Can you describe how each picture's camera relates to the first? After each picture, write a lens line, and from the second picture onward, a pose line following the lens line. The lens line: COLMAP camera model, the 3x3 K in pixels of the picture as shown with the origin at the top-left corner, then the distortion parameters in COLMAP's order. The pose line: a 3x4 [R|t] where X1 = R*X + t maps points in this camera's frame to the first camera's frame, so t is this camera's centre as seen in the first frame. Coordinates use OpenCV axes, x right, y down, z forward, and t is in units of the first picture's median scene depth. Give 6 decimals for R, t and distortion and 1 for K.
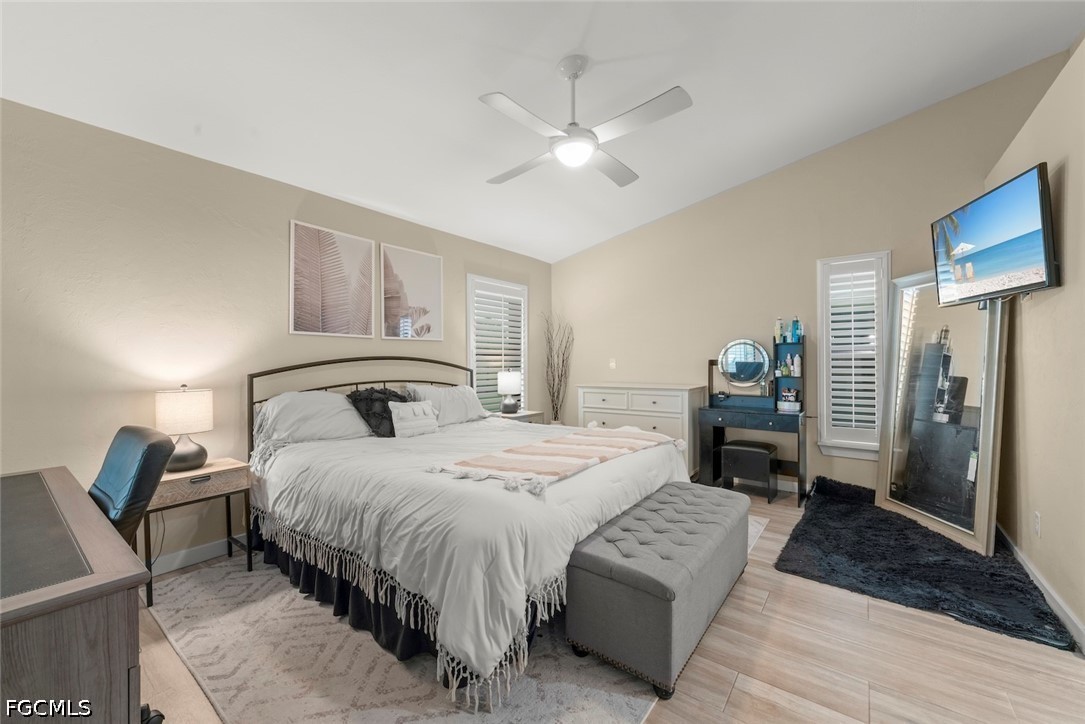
lens RADIAL K [[417.5, 0, 542.5], [0, 417.5, 362.0], [0, 0, 1]] dist [0.000293, 0.000039]
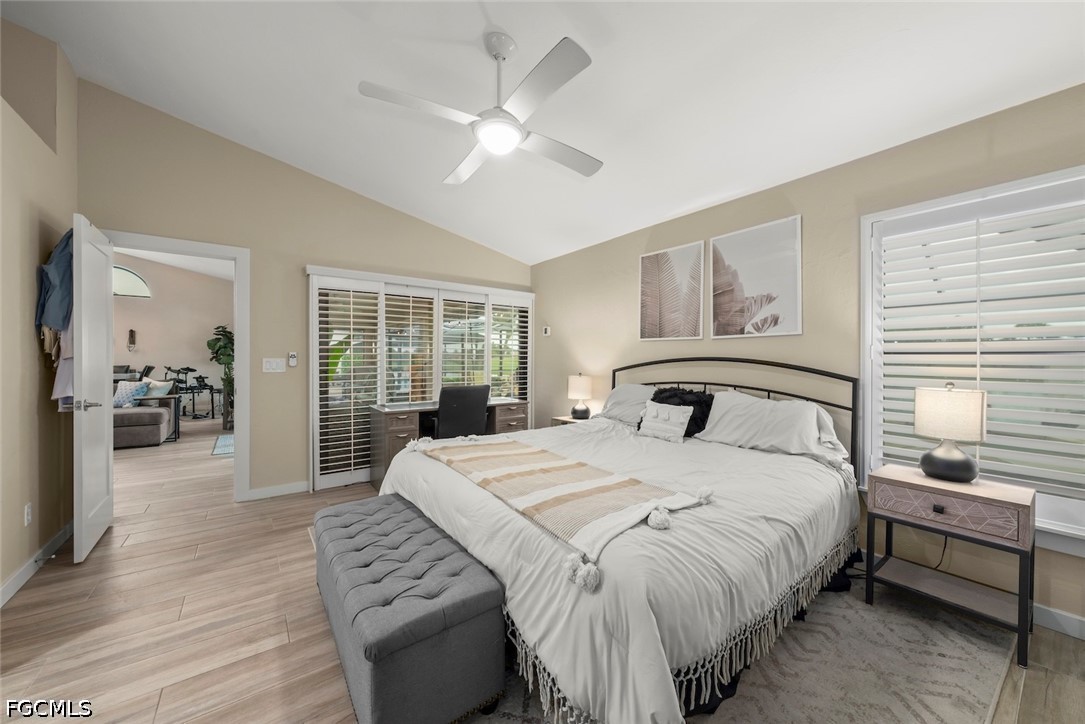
lens RADIAL K [[394.0, 0, 542.5], [0, 394.0, 362.0], [0, 0, 1]] dist [-0.000121, -0.000037]
pose [[-0.265912, 0.009417, -0.963951, 0.590181], [-0.007391, 0.999903, 0.011807, -0.010703], [0.963969, 0.010264, -0.265817, 0.874622]]
